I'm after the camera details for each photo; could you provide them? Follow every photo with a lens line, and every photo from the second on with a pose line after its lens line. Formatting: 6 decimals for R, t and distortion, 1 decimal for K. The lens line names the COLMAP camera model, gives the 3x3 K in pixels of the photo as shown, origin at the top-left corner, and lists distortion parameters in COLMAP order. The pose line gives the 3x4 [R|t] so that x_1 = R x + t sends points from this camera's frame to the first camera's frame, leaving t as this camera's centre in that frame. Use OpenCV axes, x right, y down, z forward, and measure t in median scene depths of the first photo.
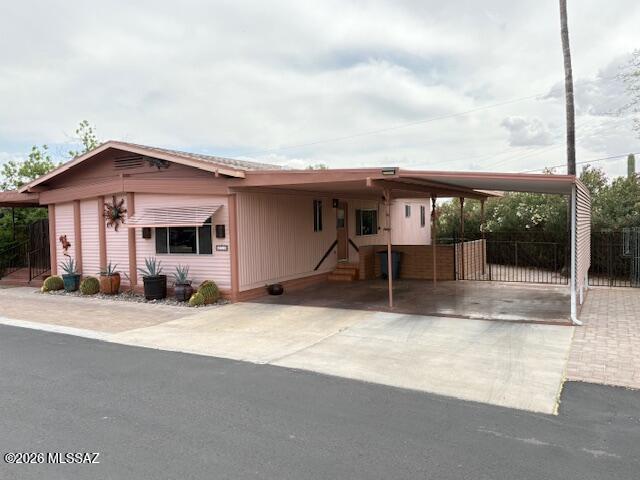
lens RADIAL K [[482.5, 0, 320.0], [0, 482.5, 240.0], [0, 0, 1]] dist [0.035006, -0.004746]
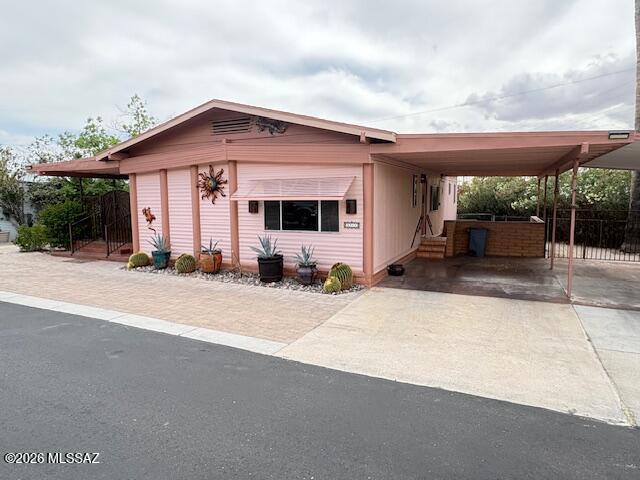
lens RADIAL K [[378.2, 0, 320.0], [0, 378.2, 240.0], [0, 0, 1]] dist [0.012984, -0.000464]
pose [[0.997580, 0.008315, 0.069034, -0.273658], [-0.013315, 0.997295, 0.072292, -0.005239], [-0.068246, -0.073037, 0.994992, 0.278962]]
